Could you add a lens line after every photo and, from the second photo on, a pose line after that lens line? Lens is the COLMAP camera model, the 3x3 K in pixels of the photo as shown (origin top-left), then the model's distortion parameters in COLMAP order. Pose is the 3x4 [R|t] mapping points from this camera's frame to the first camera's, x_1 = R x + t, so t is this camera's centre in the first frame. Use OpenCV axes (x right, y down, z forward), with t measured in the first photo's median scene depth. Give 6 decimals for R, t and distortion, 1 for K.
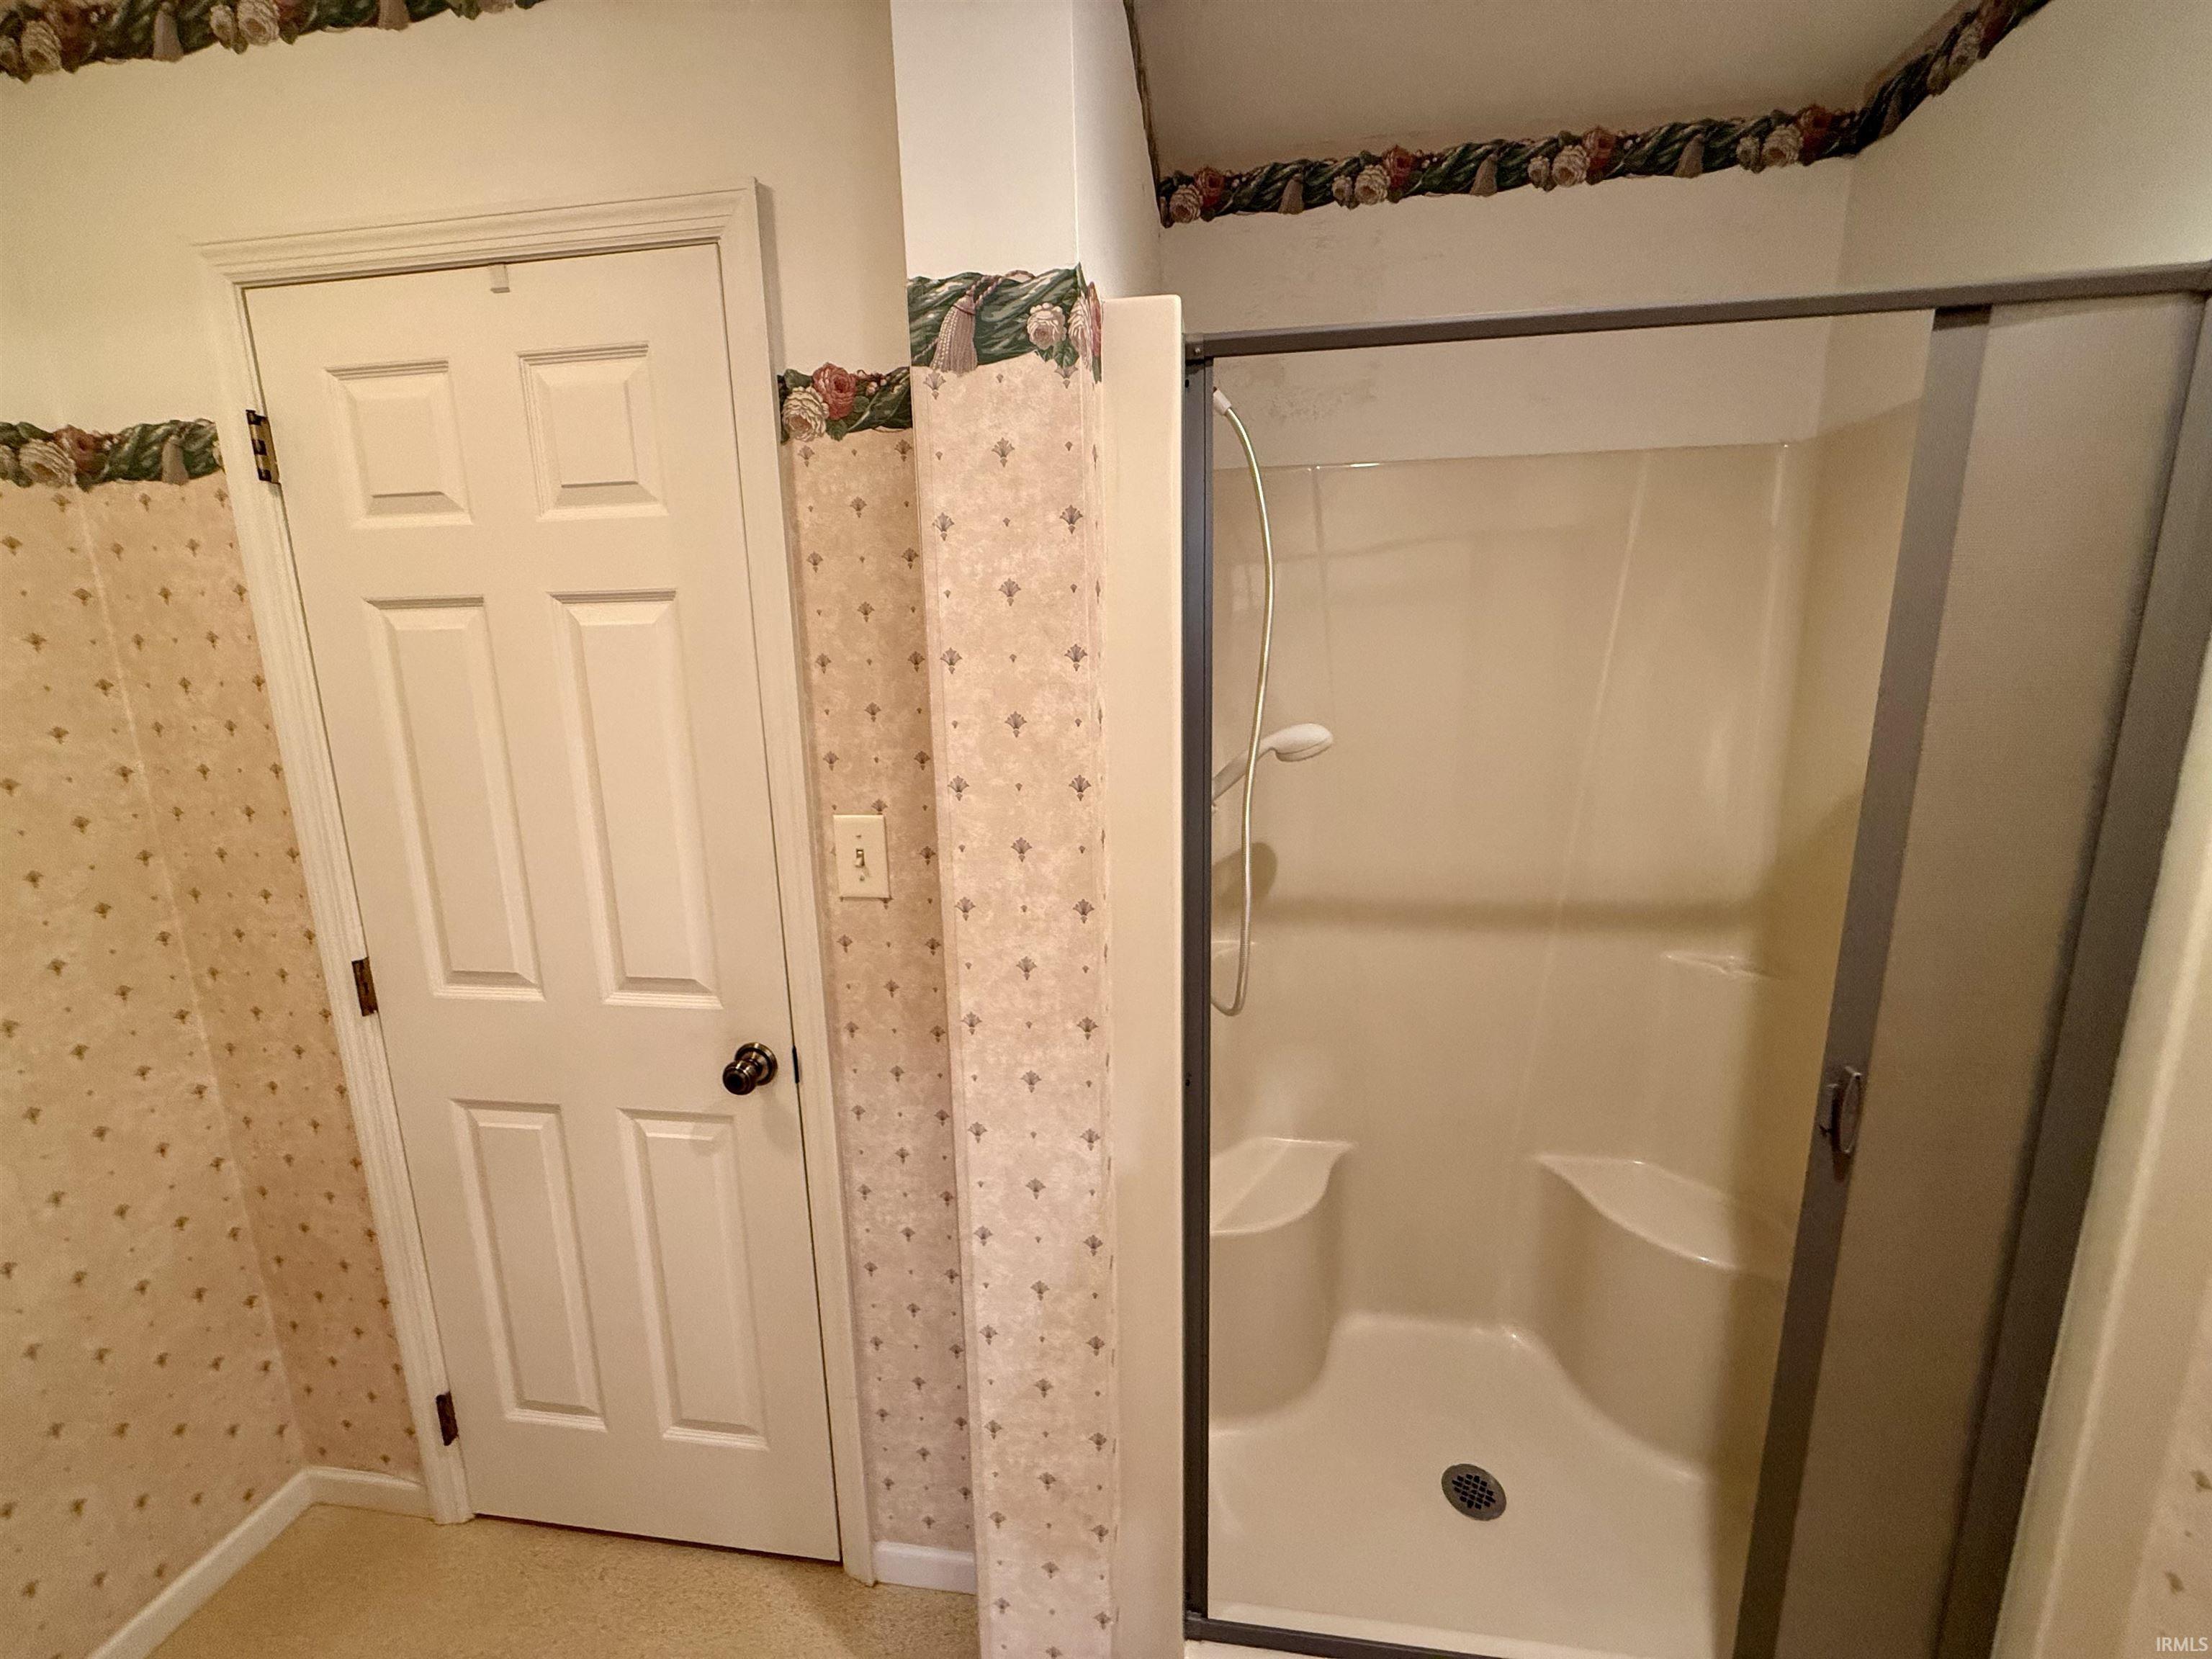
lens RADIAL K [[884.8, 0, 1105.7], [0, 884.8, 828.6], [0, 0, 1]] dist [-0.000150, -0.000007]
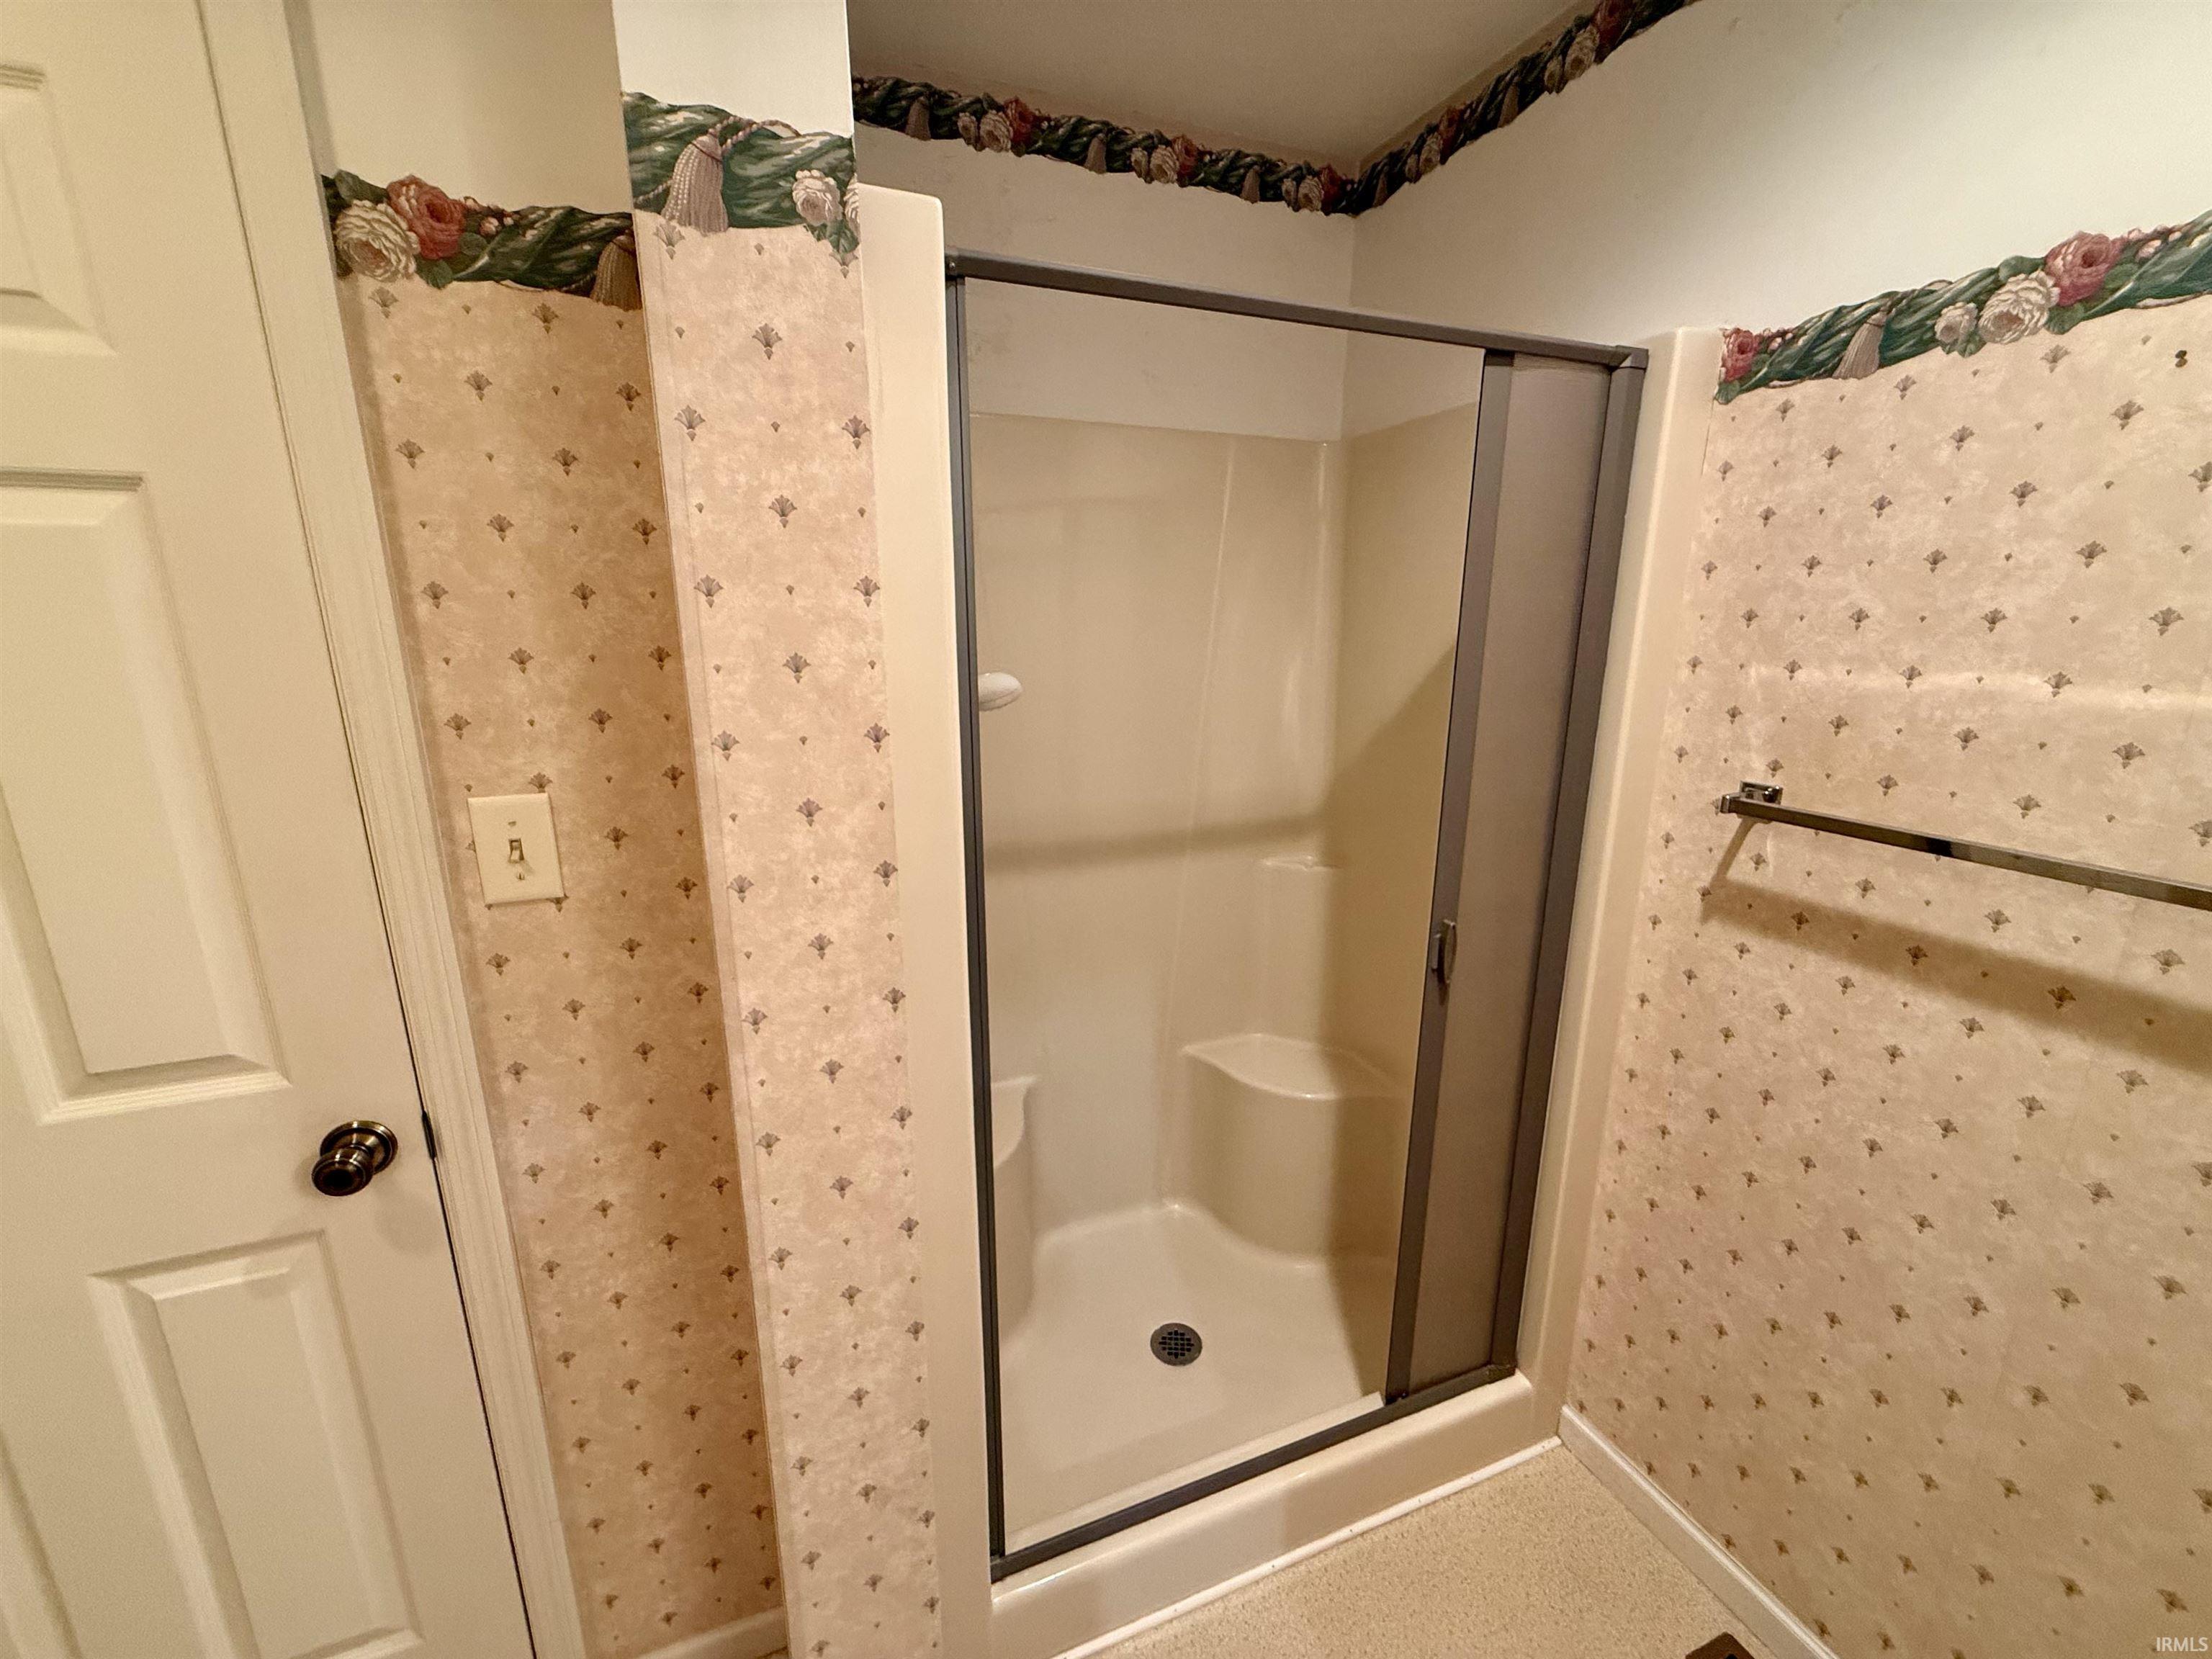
lens RADIAL K [[884.8, 0, 1104.2], [0, 884.8, 828.2], [0, 0, 1]] dist [-0.000150, -0.000007]
pose [[0.867933, -0.098586, 0.486800, -0.220075], [0.078495, 0.995012, 0.061556, 0.006745], [-0.490440, -0.015215, 0.871342, 0.077045]]
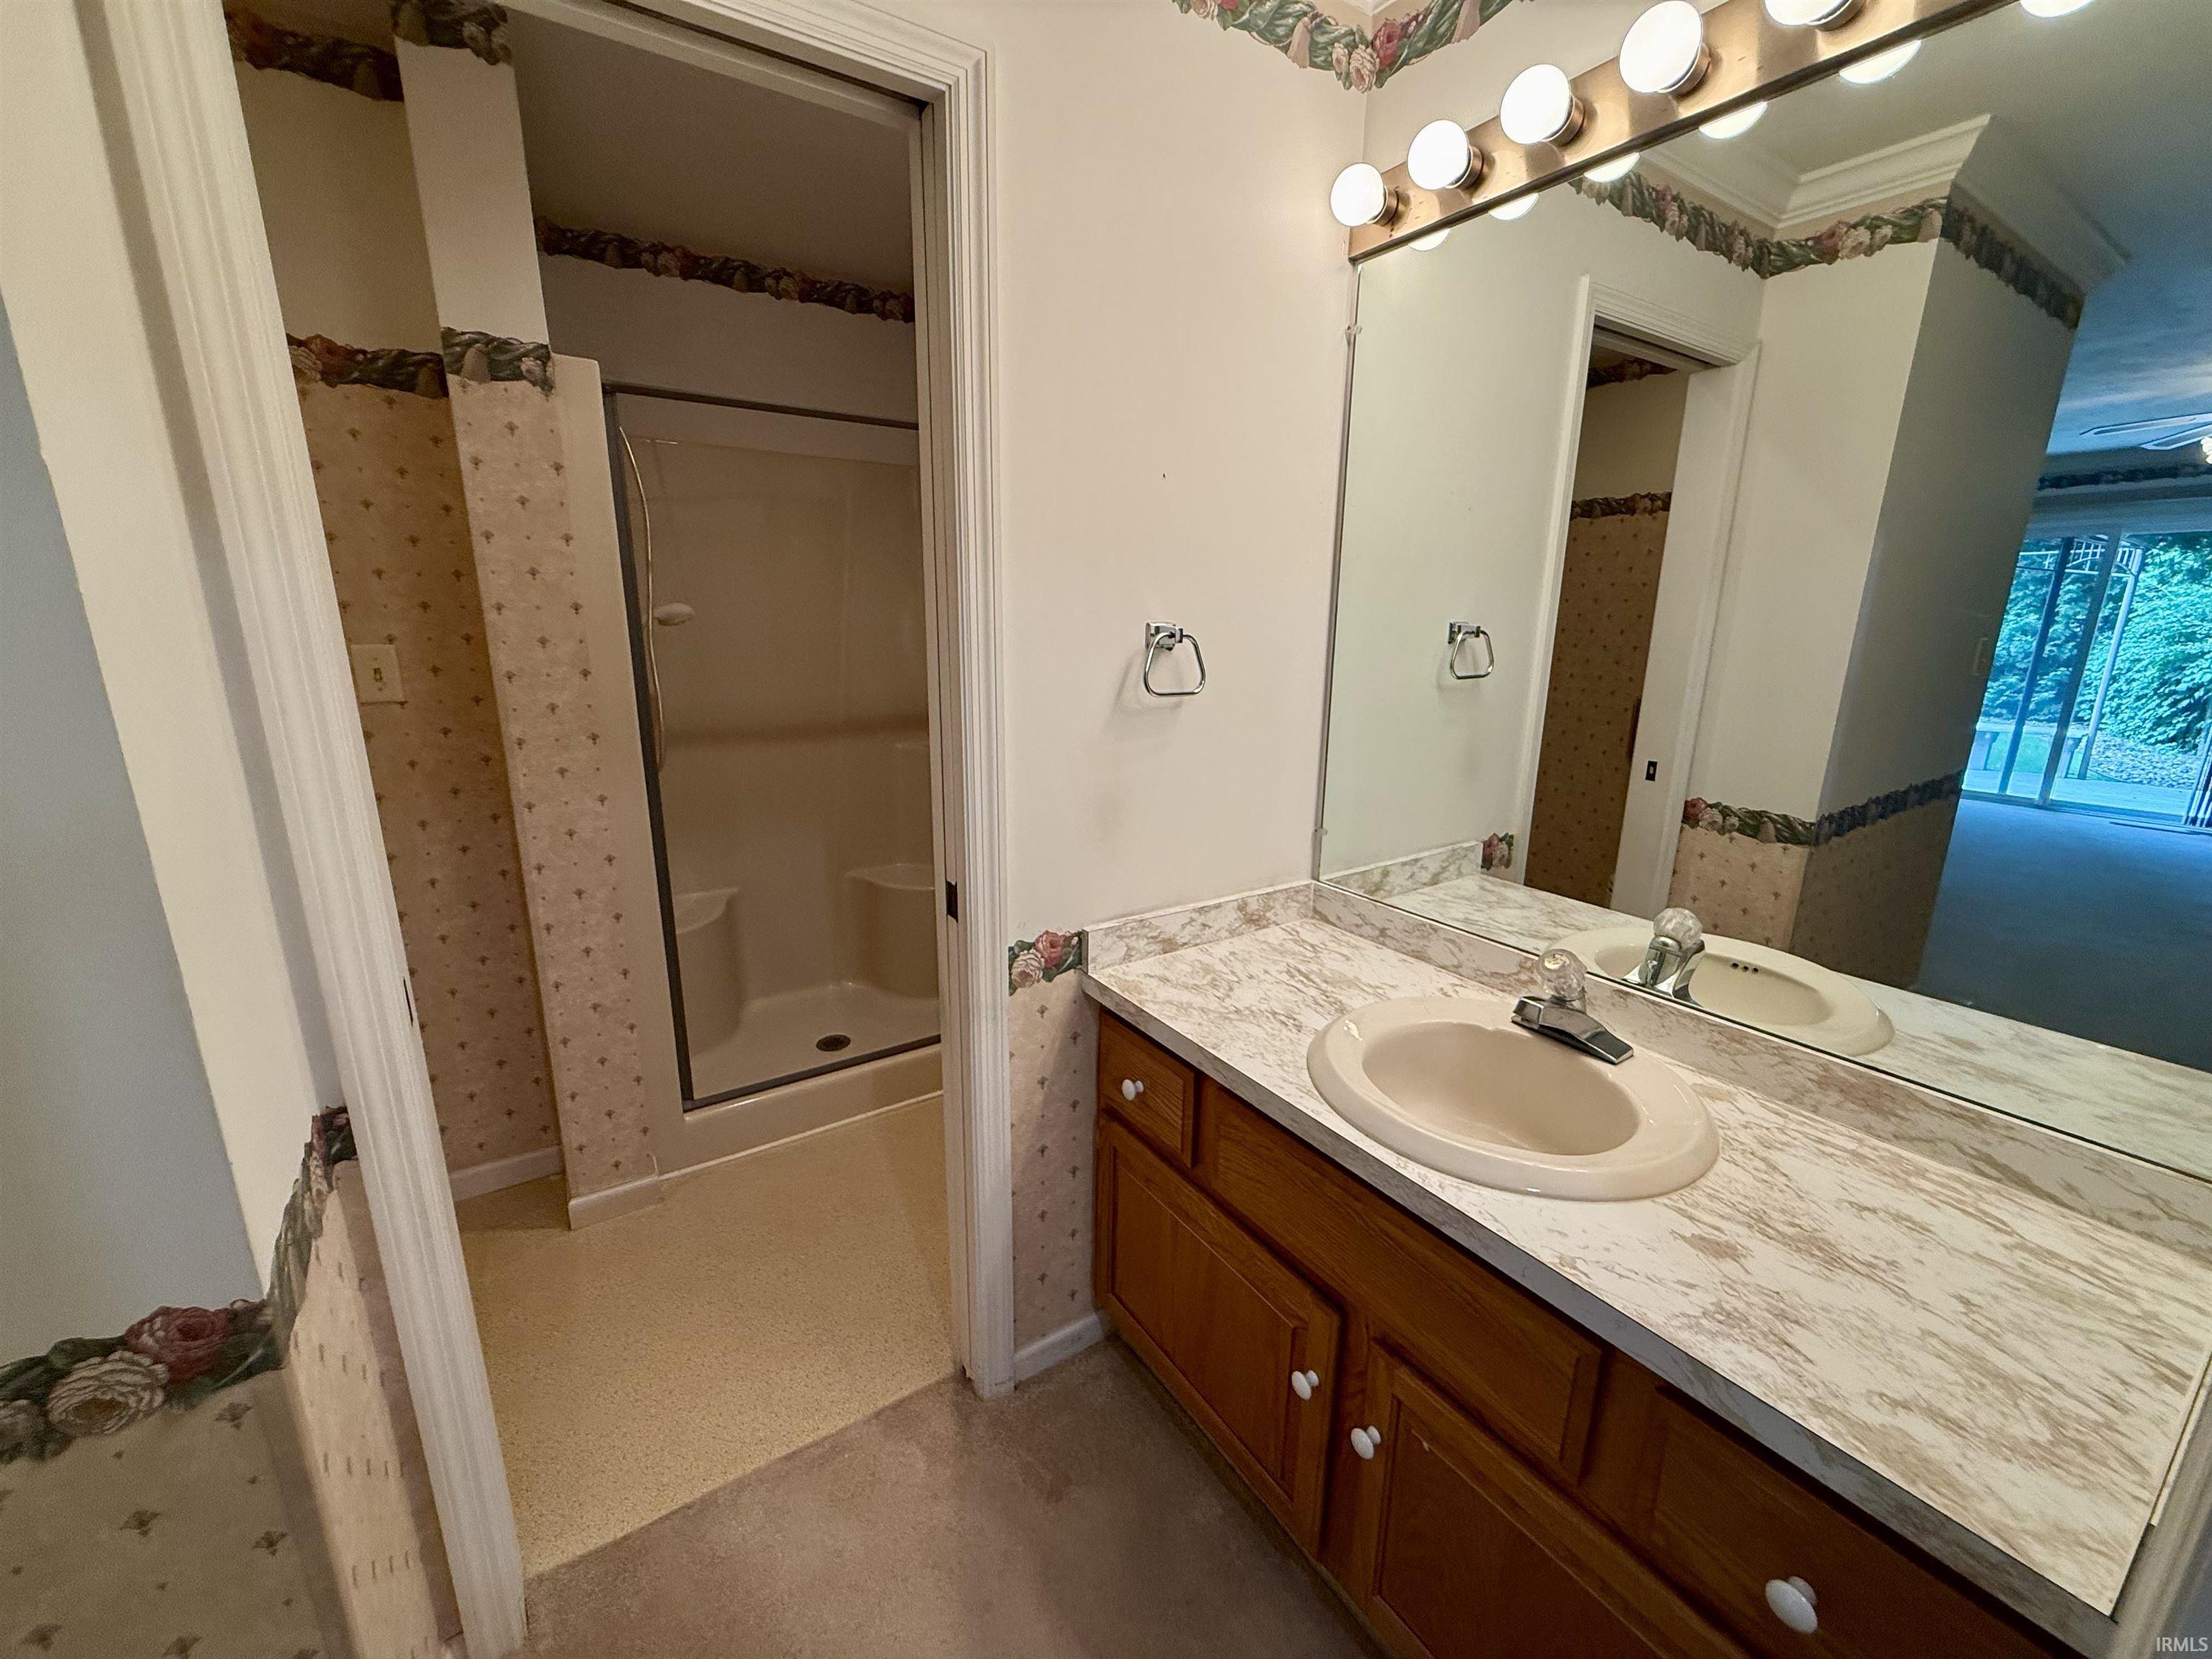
lens RADIAL K [[884.8, 0, 1104.6], [0, 884.8, 828.6], [0, 0, 1]] dist [-0.000150, -0.000007]
pose [[0.746928, -0.132422, 0.651585, -0.394383], [0.103290, 0.991179, 0.083033, 0.314033], [-0.656833, 0.005283, 0.754018, -0.986412]]
